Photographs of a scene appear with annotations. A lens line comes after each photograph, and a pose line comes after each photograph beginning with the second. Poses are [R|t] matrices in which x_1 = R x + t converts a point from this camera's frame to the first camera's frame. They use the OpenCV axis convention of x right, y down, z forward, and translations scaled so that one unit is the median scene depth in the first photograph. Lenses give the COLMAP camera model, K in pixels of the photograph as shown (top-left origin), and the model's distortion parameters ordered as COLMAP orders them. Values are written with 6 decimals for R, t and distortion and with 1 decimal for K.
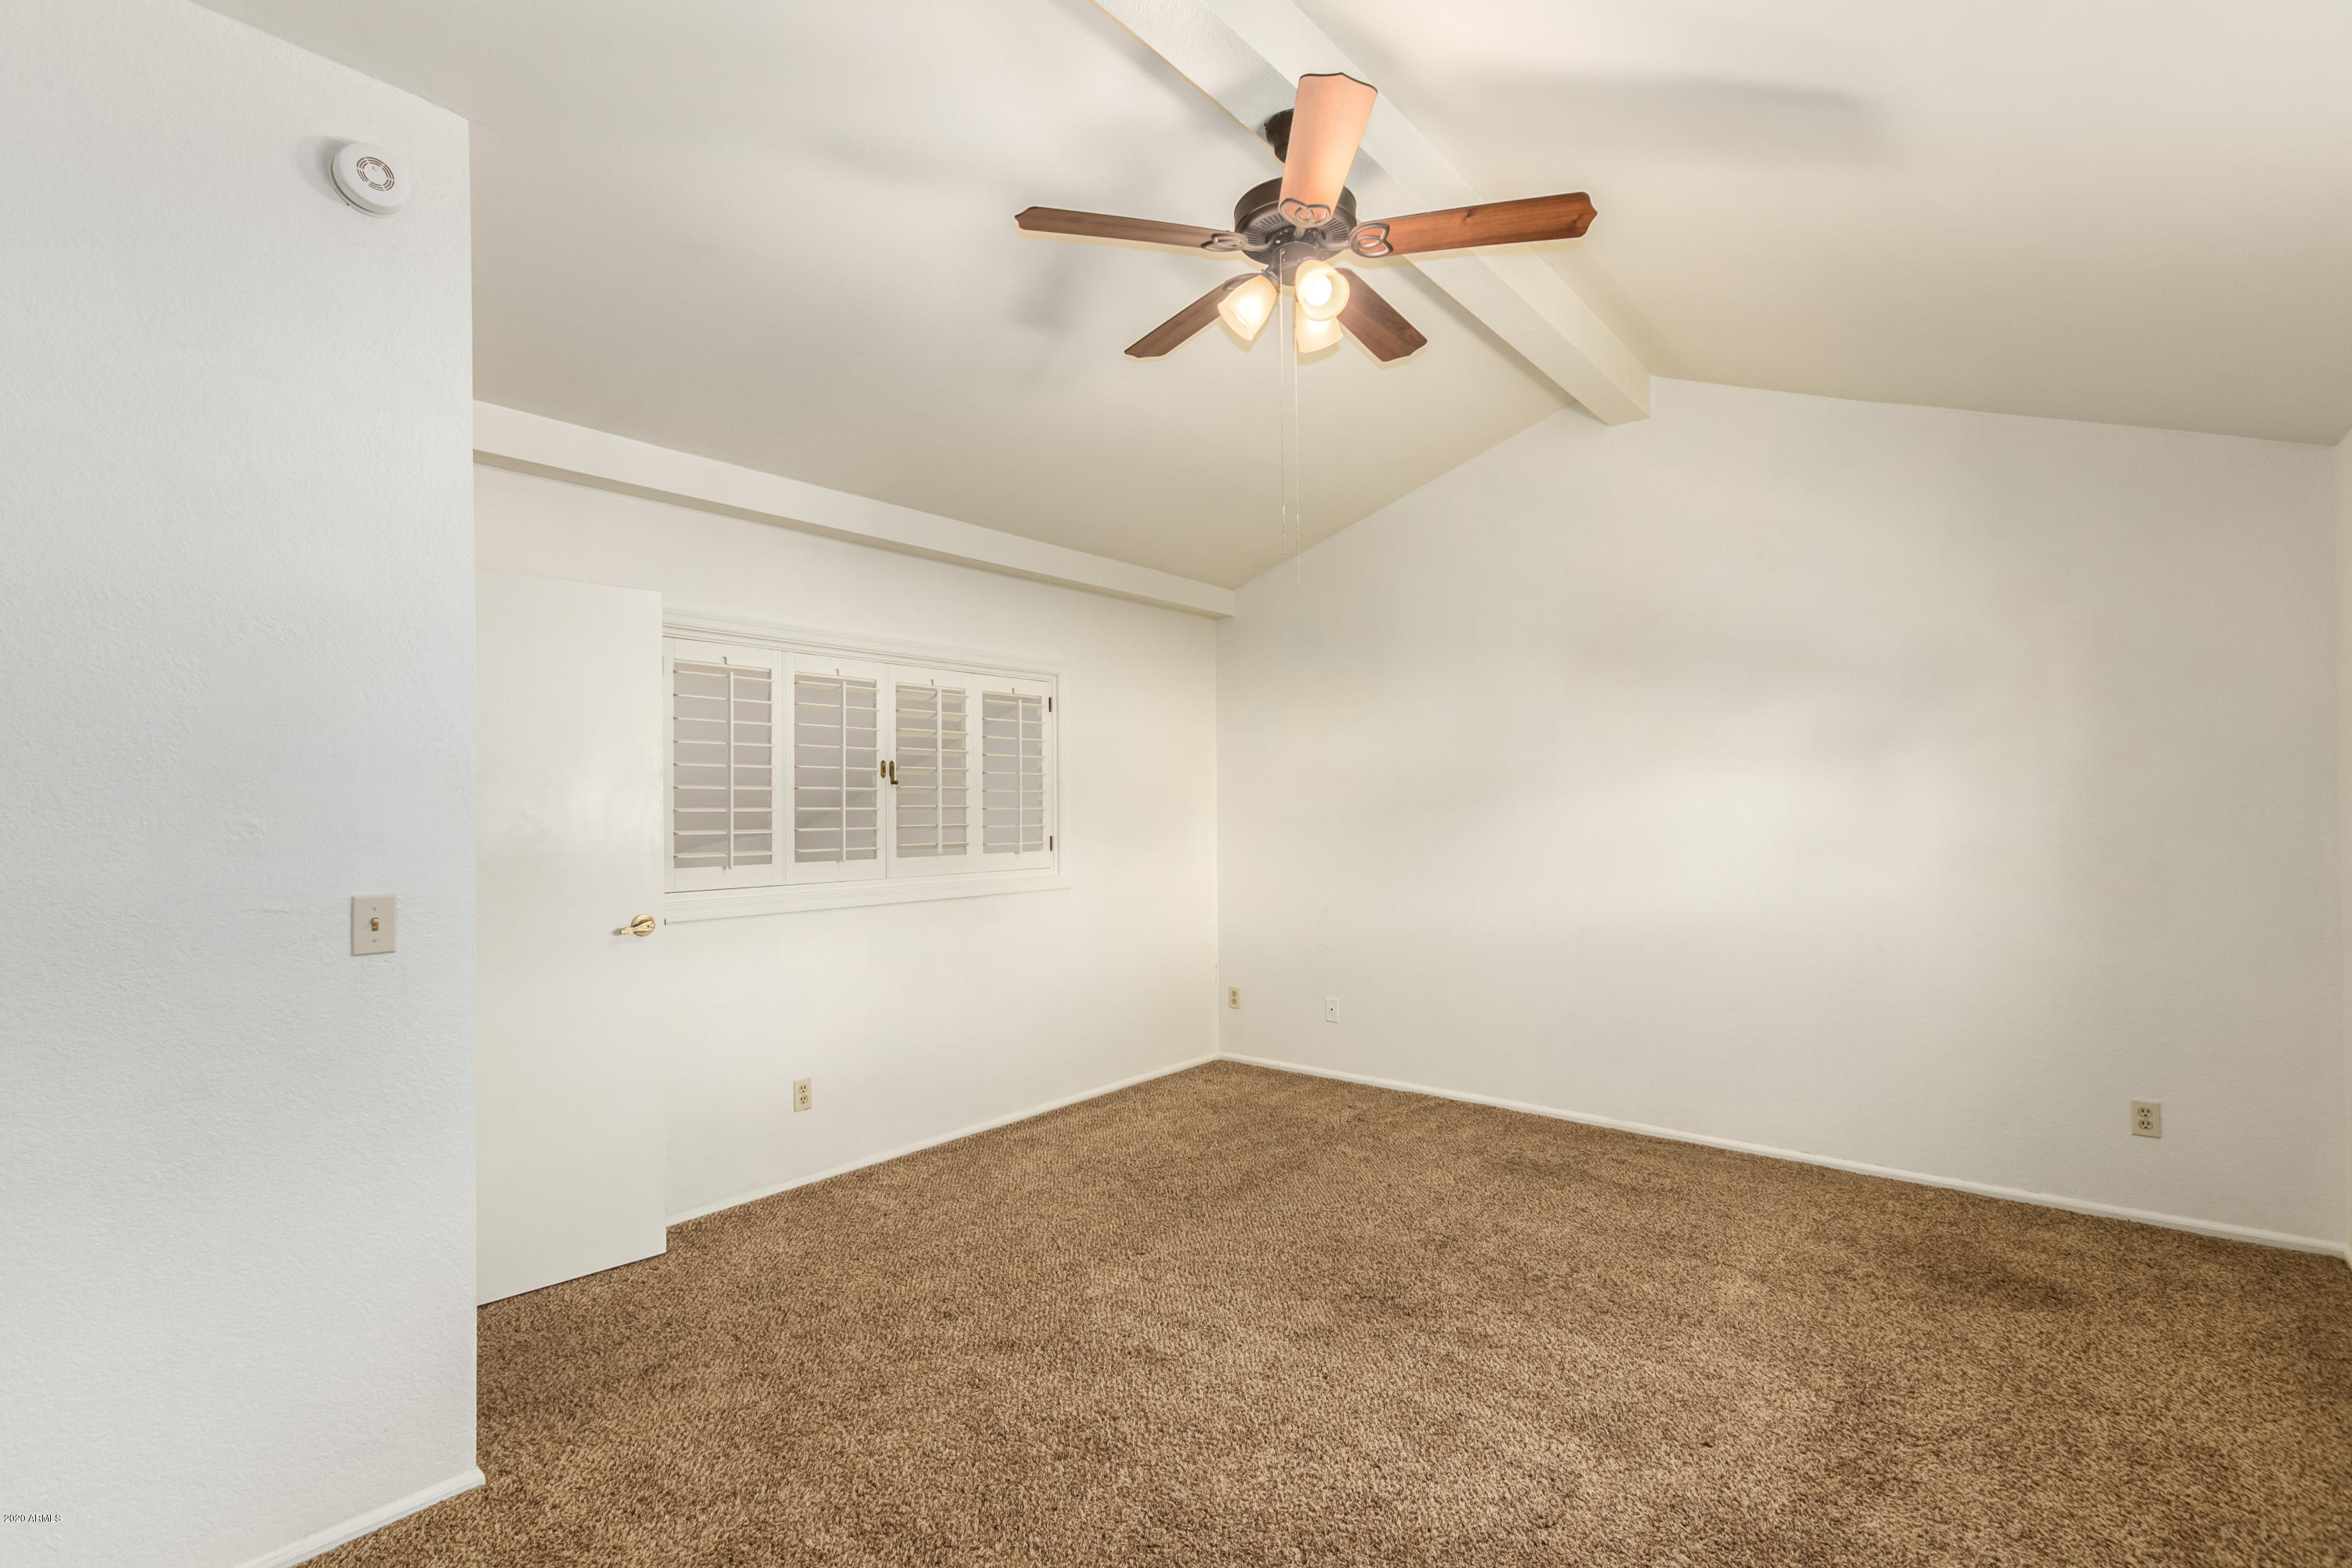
lens RADIAL K [[1080.6, 0, 1181.0], [0, 1080.6, 792.3], [0, 0, 1]] dist [0.009253, -0.005707]
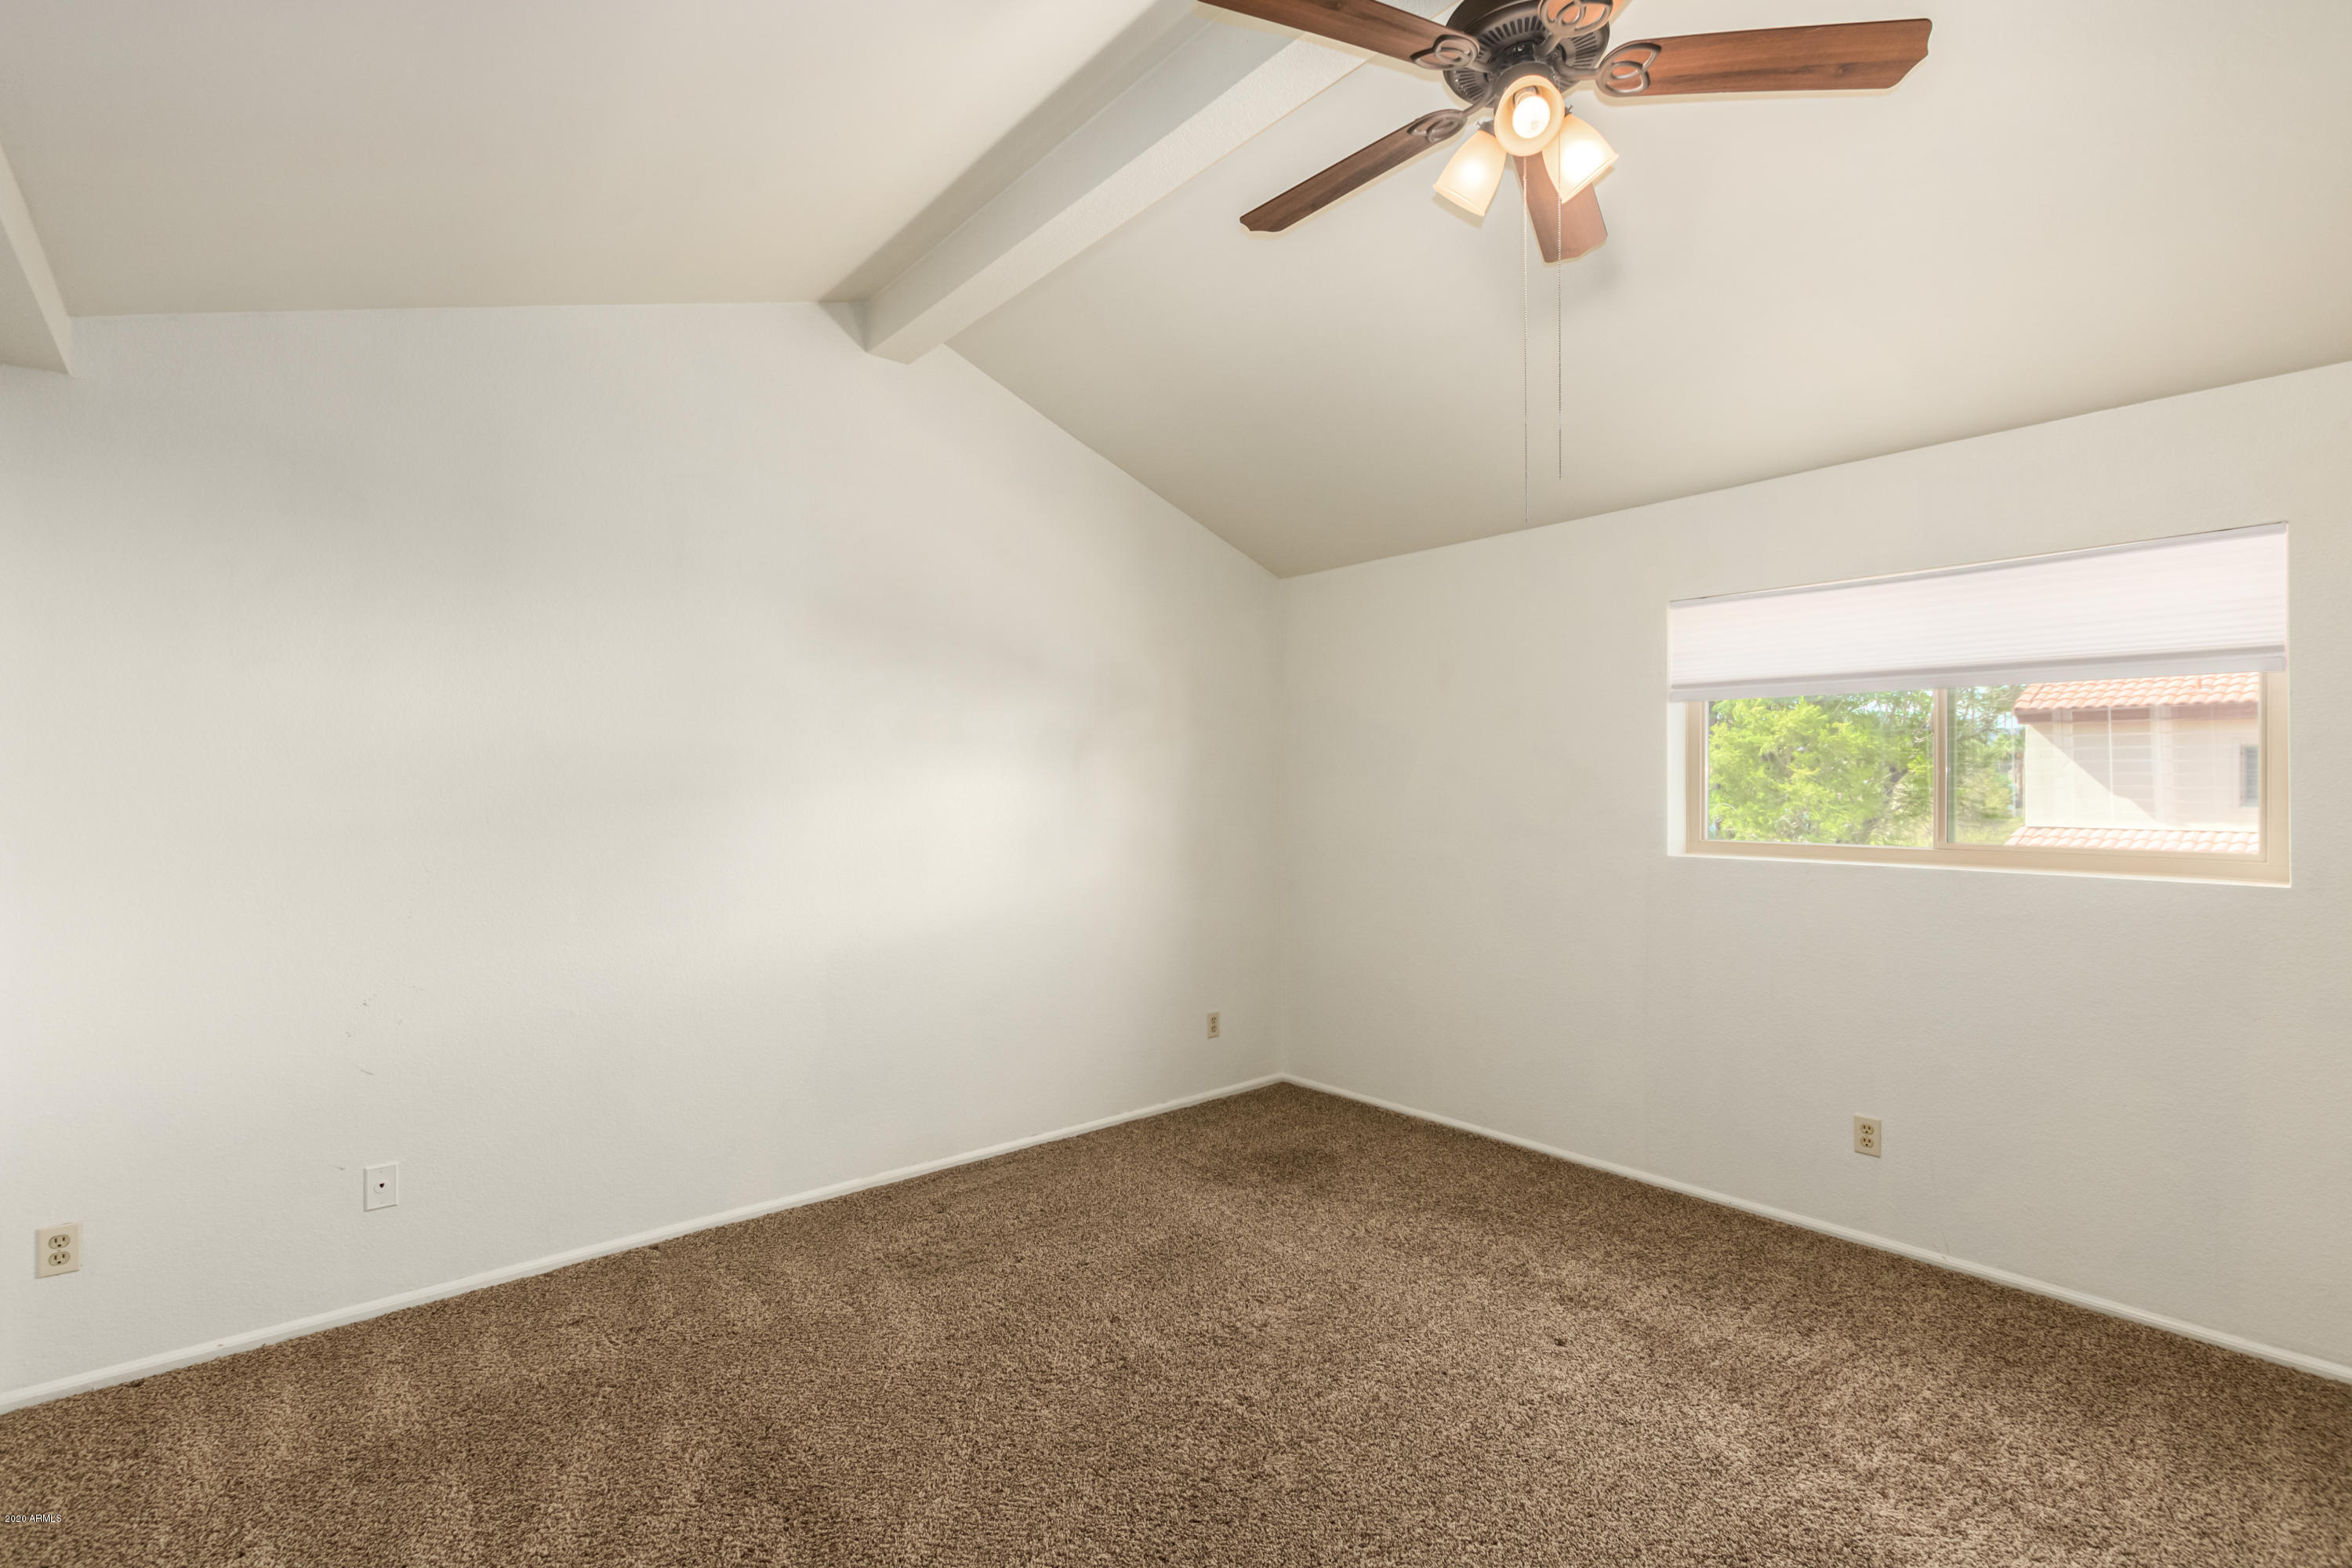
lens RADIAL K [[1080.6, 0, 1190.8], [0, 1080.6, 795.1], [0, 0, 1]] dist [0.009253, -0.005707]
pose [[0.159734, 0.003005, 0.987156, -0.396252], [-0.013997, 0.999902, -0.000779, 0.003978], [-0.987061, -0.013693, 0.159760, 0.640930]]
